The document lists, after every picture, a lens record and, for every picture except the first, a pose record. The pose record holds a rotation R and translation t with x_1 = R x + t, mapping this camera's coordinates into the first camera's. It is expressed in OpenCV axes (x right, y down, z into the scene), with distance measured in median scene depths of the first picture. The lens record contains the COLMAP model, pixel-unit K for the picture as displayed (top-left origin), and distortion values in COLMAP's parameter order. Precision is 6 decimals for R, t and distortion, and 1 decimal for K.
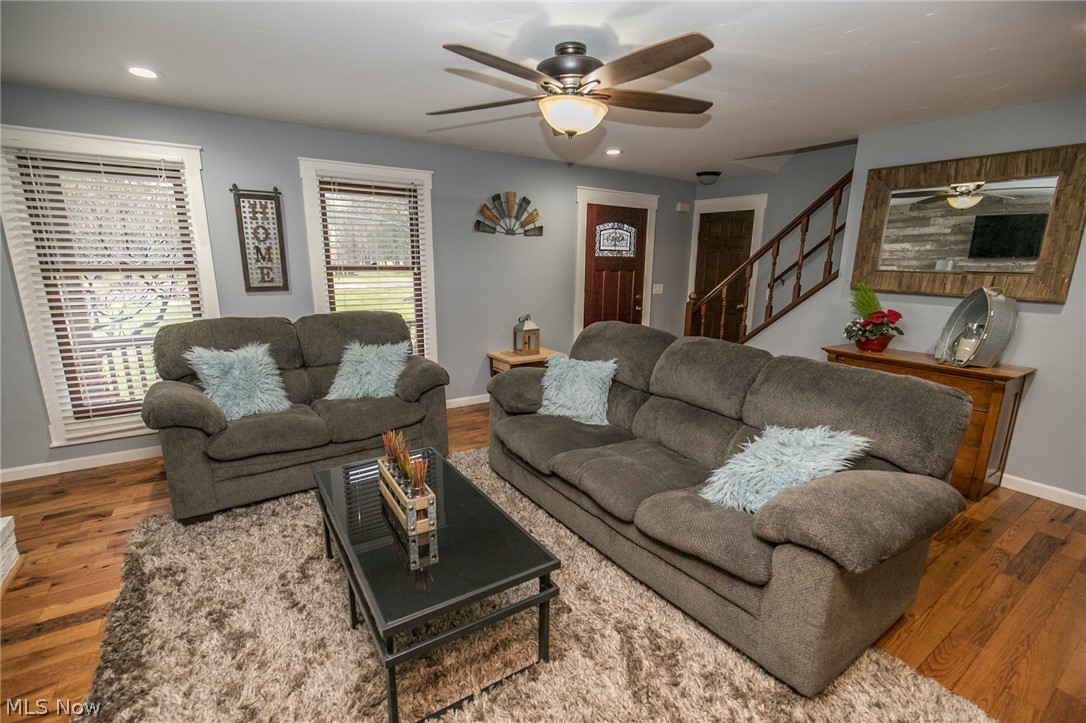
lens RADIAL K [[492.0, 0, 545.0], [0, 492.0, 363.1], [0, 0, 1]] dist [-0.017906, 0.004849]
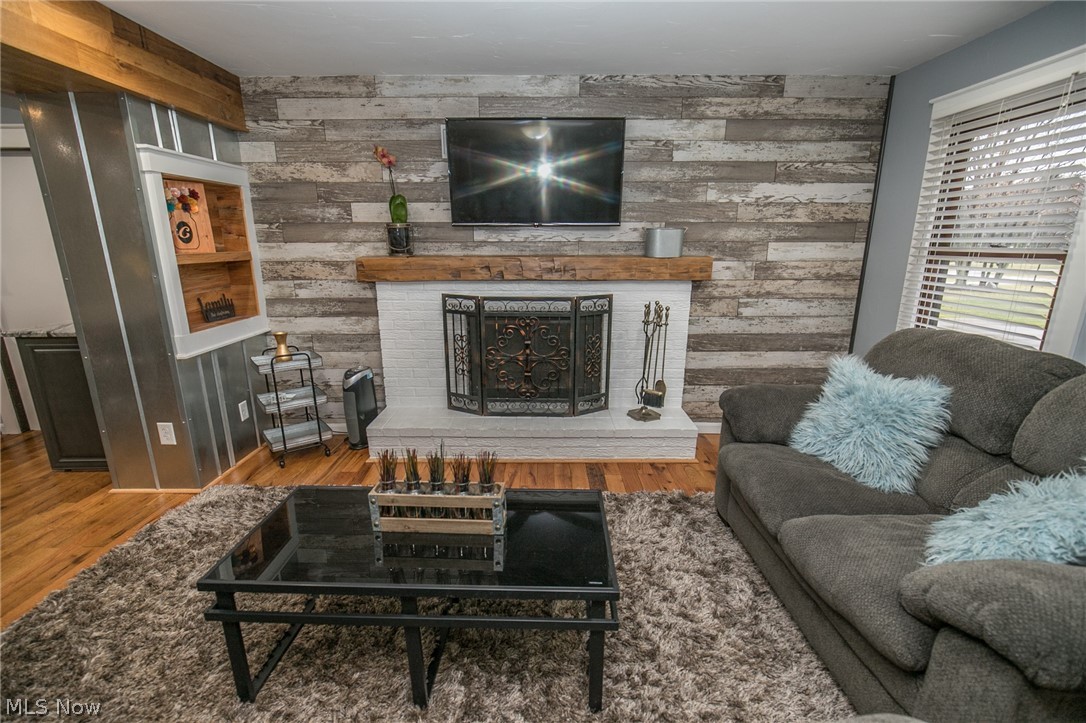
lens RADIAL K [[492.0, 0, 545.9], [0, 492.0, 372.6], [0, 0, 1]] dist [-0.017906, 0.004849]
pose [[-0.556368, 0.206343, -0.804908, 0.105173], [-0.176180, 0.917359, 0.356949, -0.121110], [0.812044, 0.340404, -0.474036, 0.605445]]
